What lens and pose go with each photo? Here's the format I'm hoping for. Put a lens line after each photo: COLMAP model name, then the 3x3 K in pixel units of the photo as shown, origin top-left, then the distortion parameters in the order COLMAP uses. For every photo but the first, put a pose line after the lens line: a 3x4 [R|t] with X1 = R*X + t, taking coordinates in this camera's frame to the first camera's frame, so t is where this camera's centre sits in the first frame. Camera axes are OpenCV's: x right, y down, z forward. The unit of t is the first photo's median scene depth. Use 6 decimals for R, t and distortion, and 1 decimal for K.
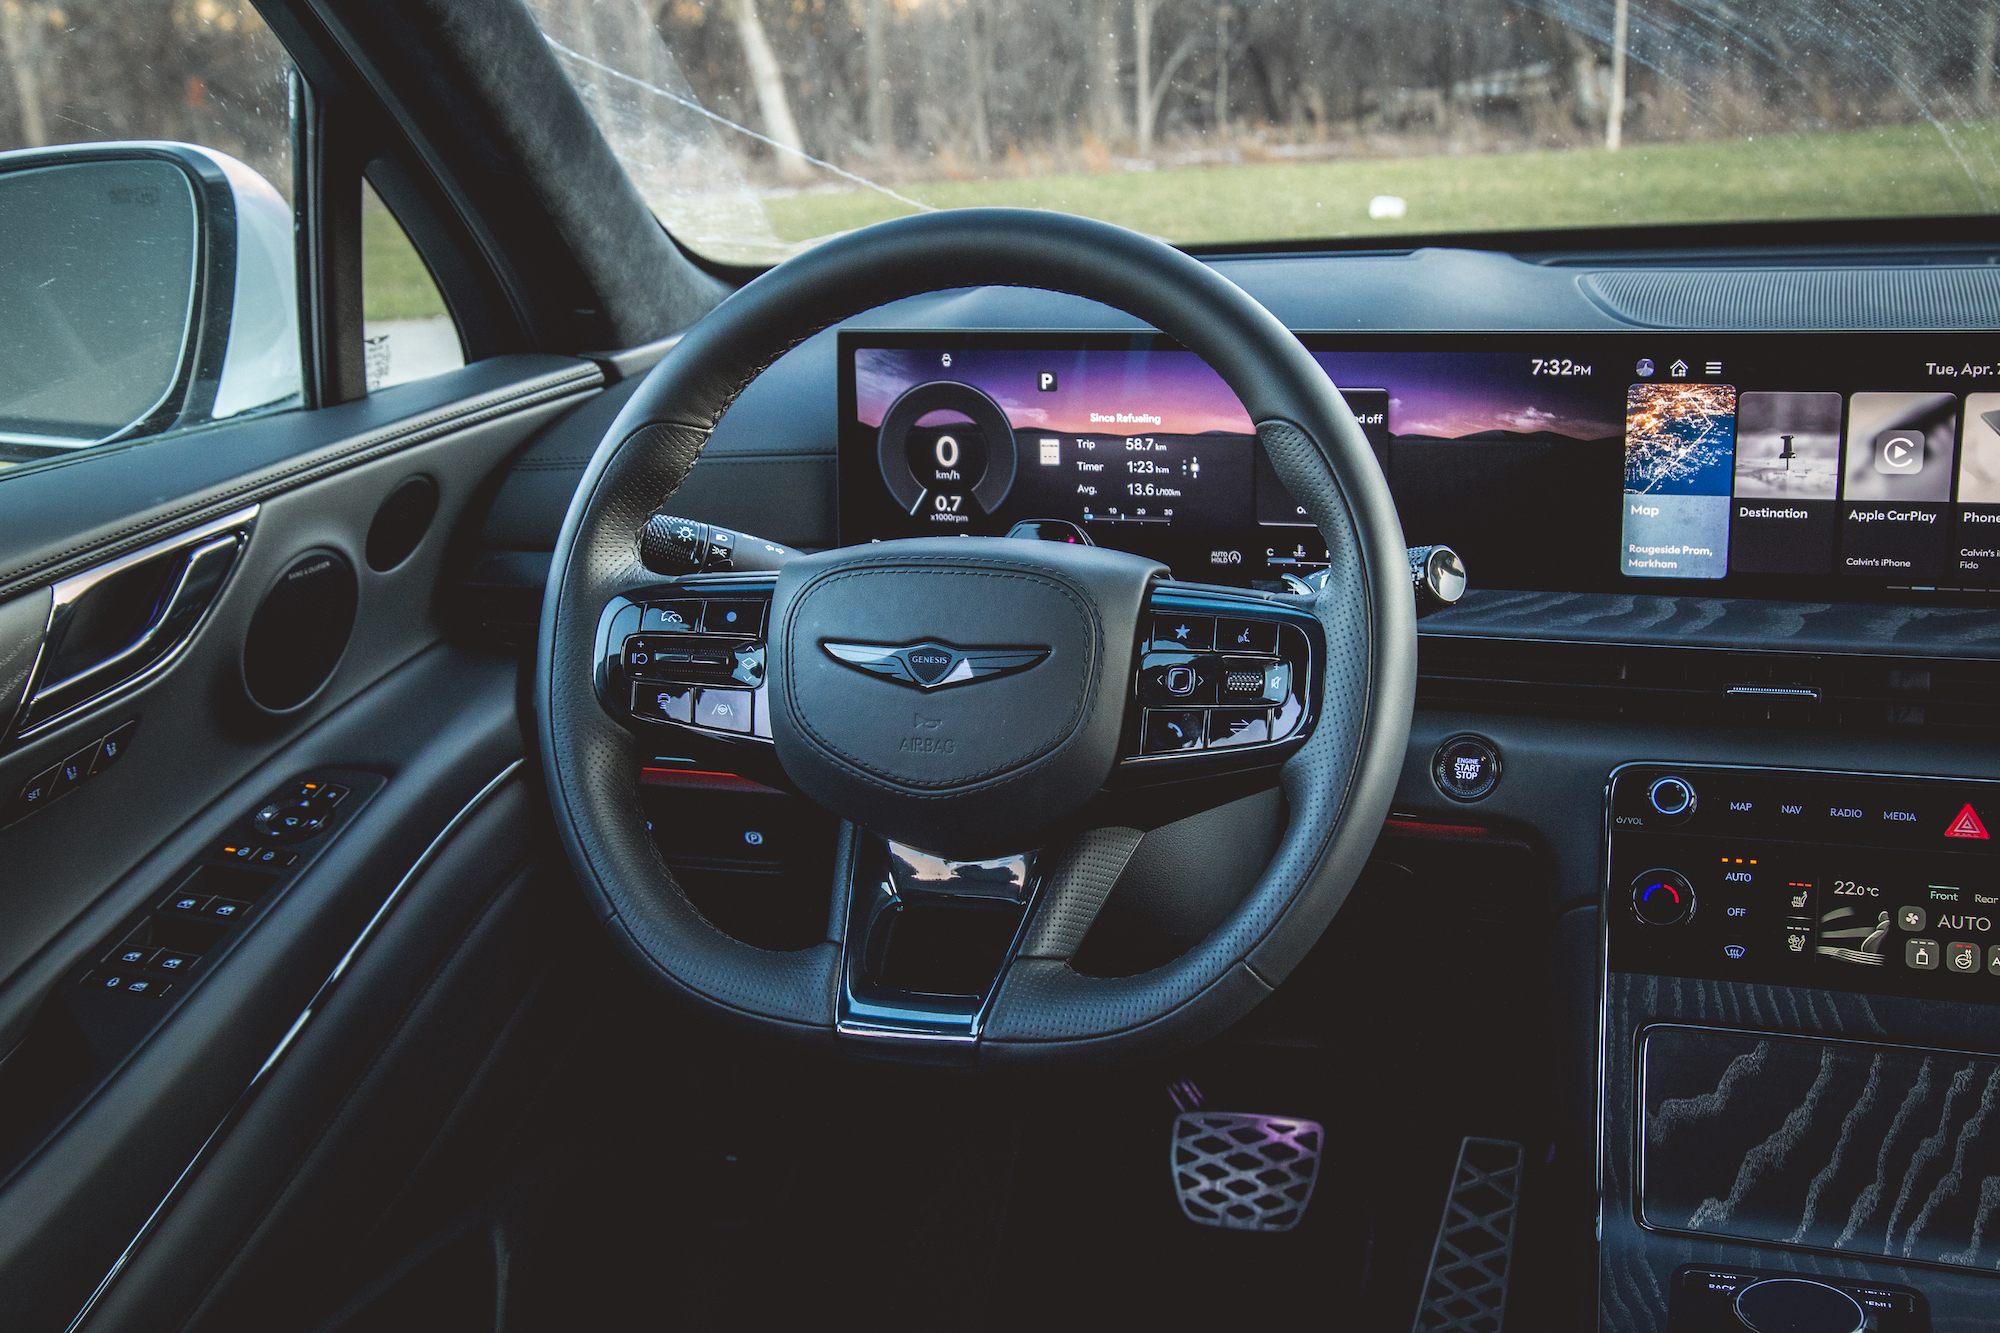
lens RADIAL K [[2398.2, 0, 1003.9], [0, 2398.2, 687.2], [0, 0, 1]] dist [0.088284, 0.015078]
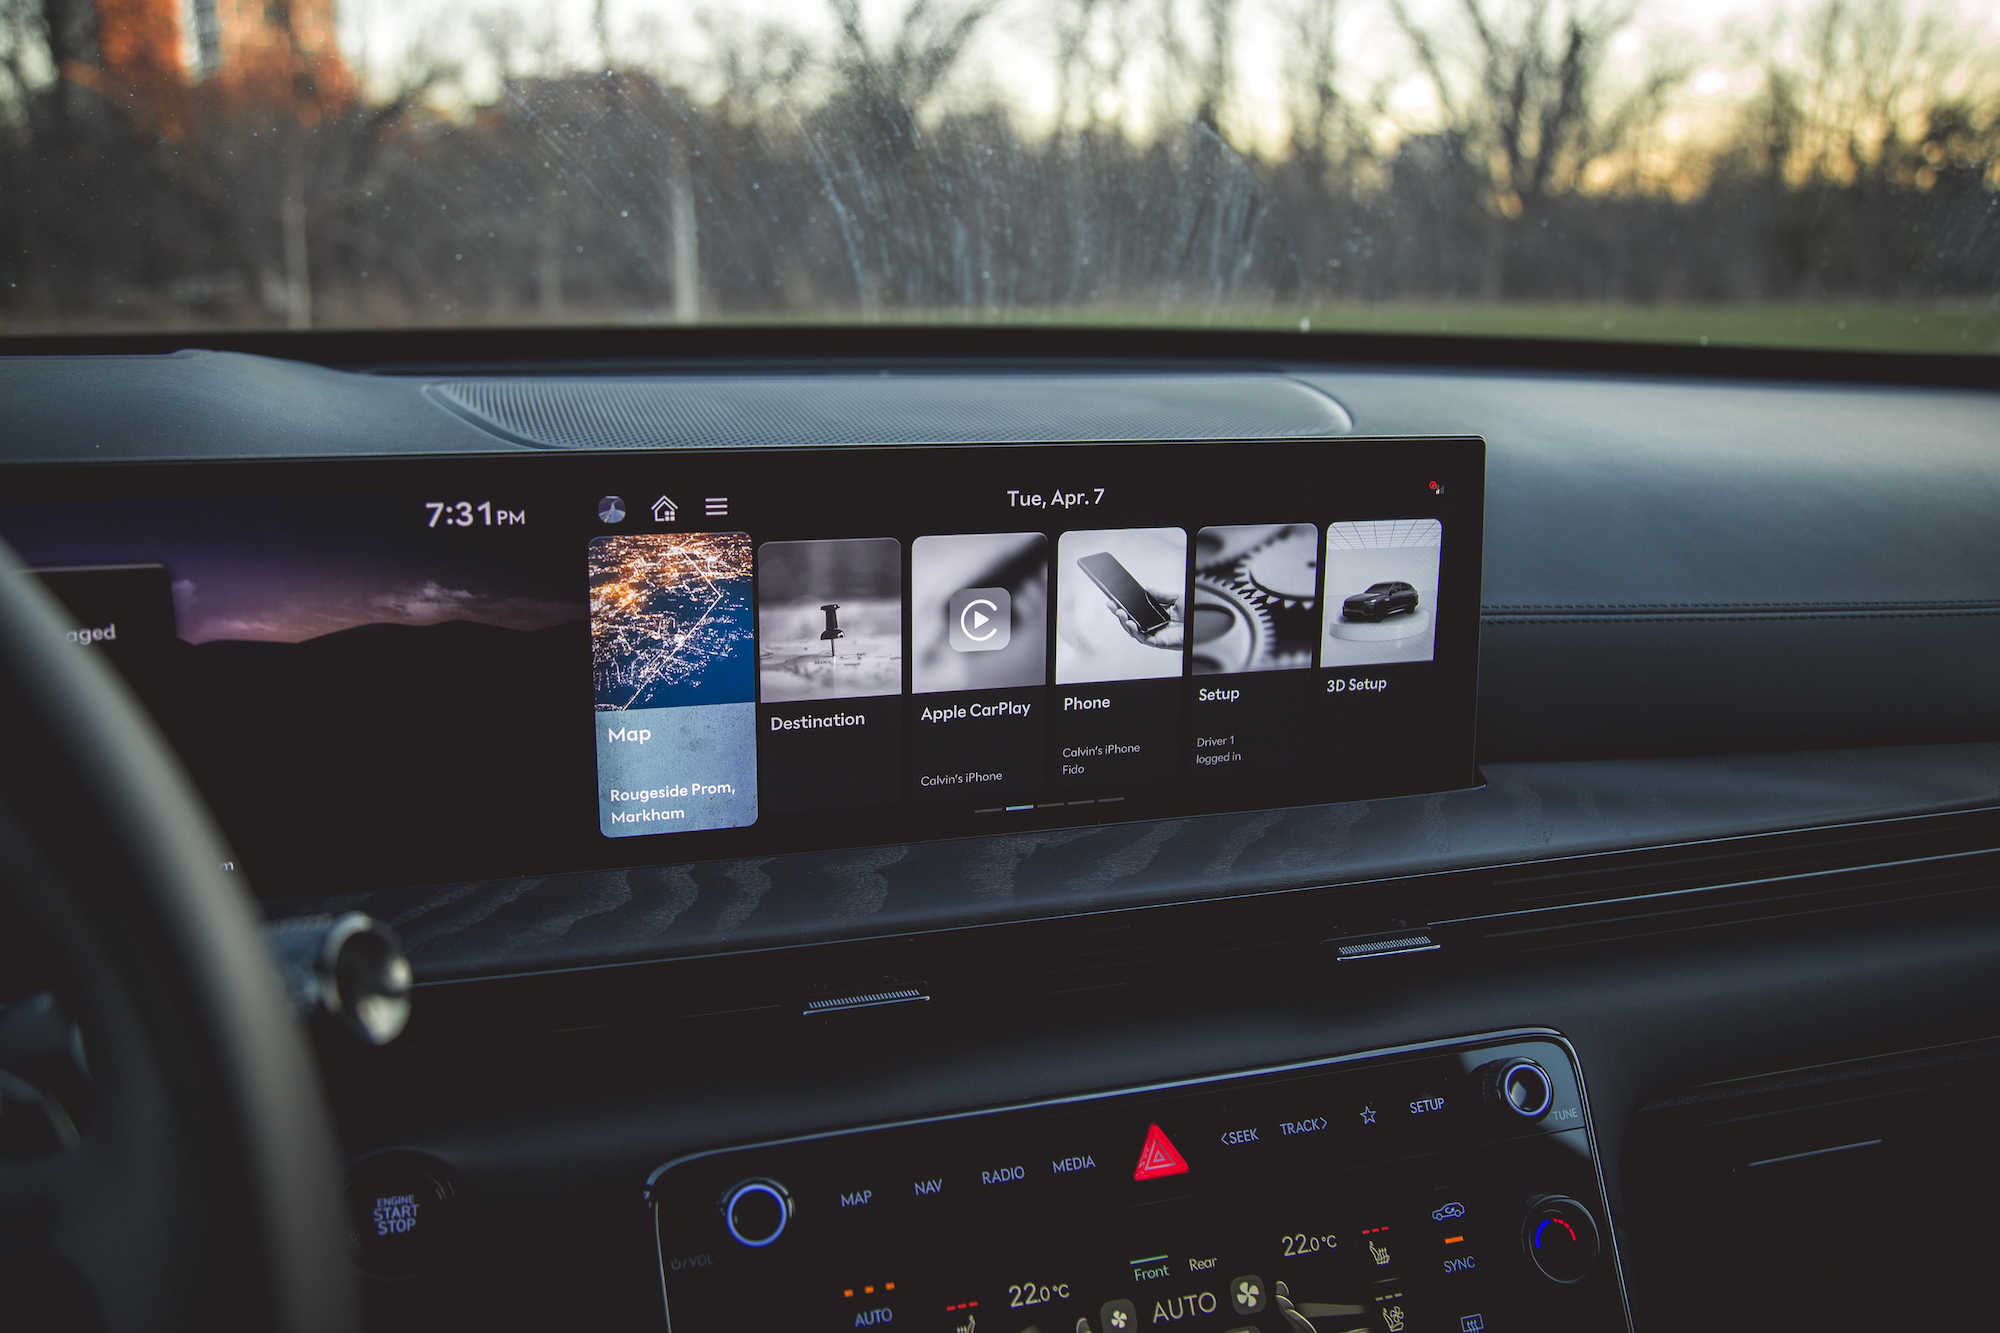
lens RADIAL K [[1715.7, 0, 1000.0], [0, 1715.7, 666.5], [0, 0, 1]] dist [-0.054882, 0.007673]
pose [[0.804054, -0.093270, 0.587194, 0.084093], [0.112972, 0.993593, 0.003127, -0.082392], [-0.583724, 0.063822, 0.809440, 0.589272]]
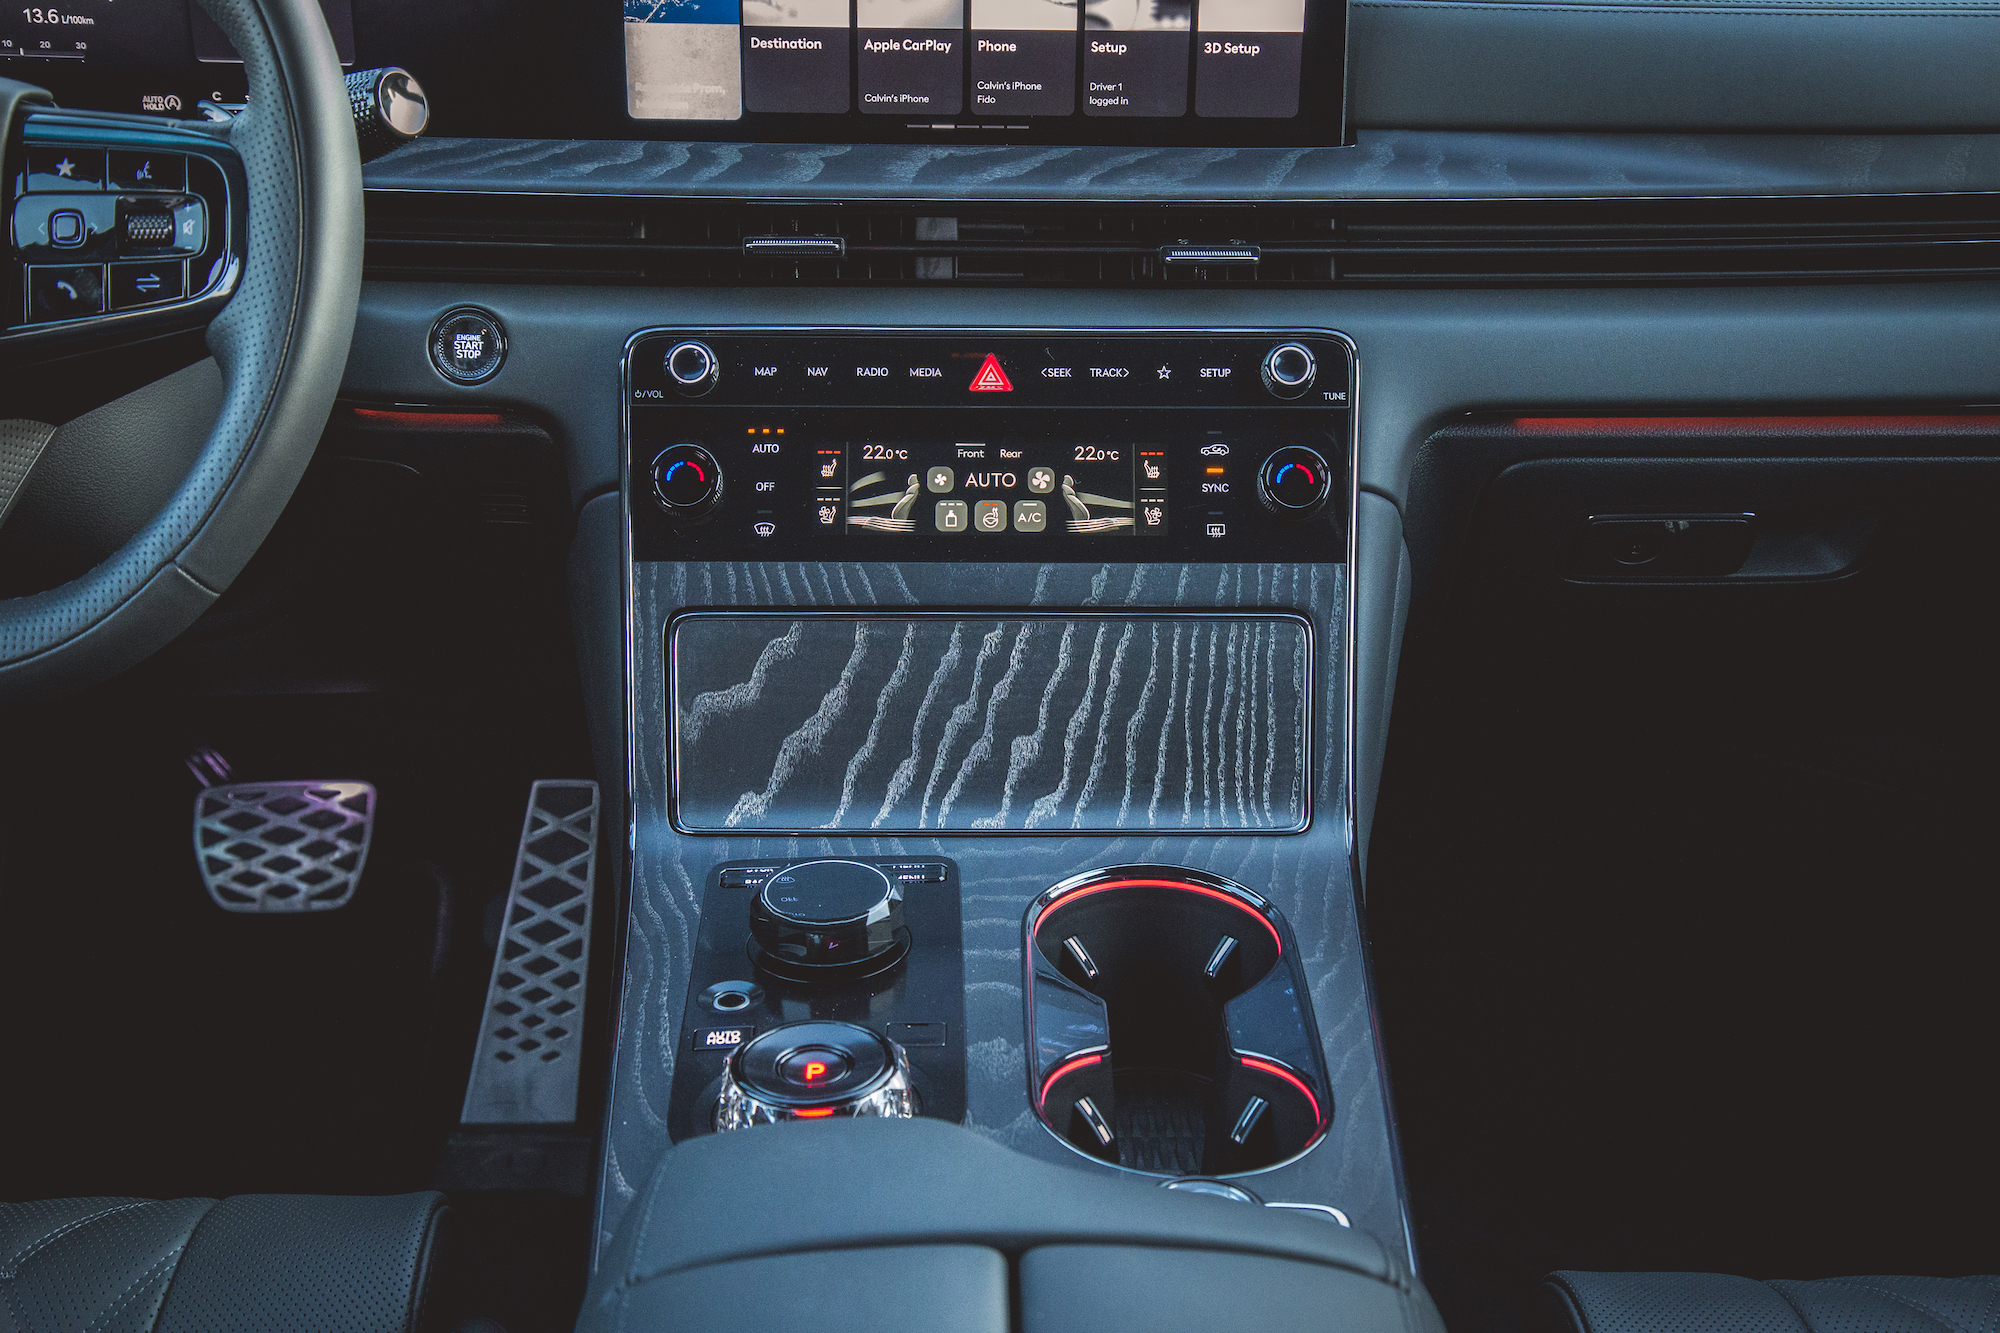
lens RADIAL K [[2653.8, 0, 1000.0], [0, 2653.8, 666.5], [0, 0, 1]] dist [0.123980, 0.013872]
pose [[0.944563, -0.080908, 0.318206, 0.057674], [0.042702, 0.991203, 0.125270, 0.036389], [-0.325542, -0.104737, 0.939709, 0.015436]]
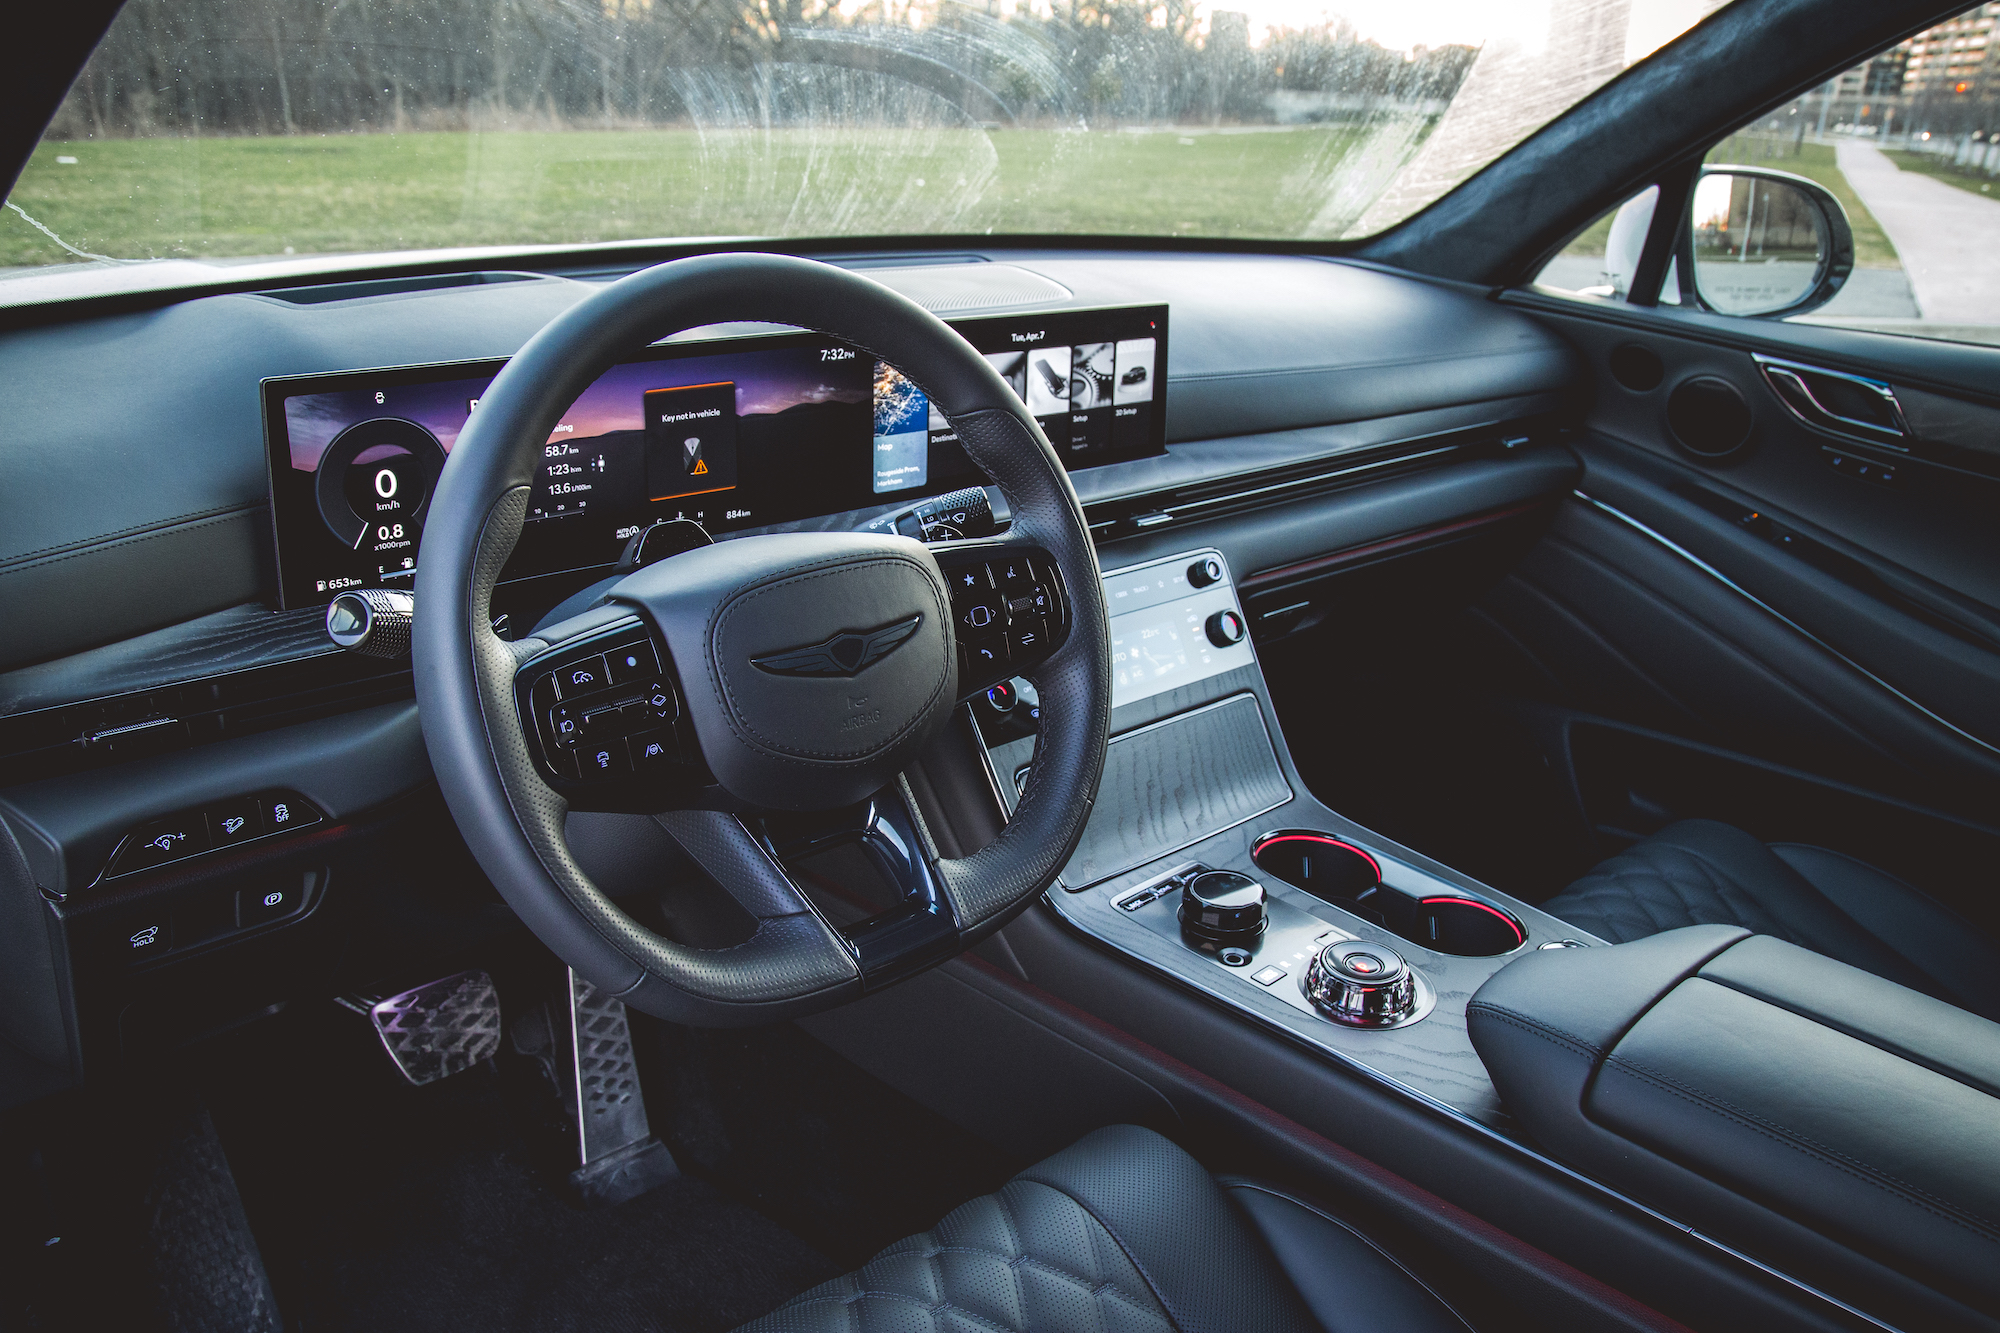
lens RADIAL K [[1557.2, 0, 1000.0], [0, 1557.2, 666.5], [0, 0, 1]] dist [-0.067258, 0.003738]
pose [[0.486721, -0.251765, 0.836491, -0.529358], [0.173391, 0.966359, 0.189963, -0.113067], [-0.856176, 0.052581, 0.514001, 0.468624]]
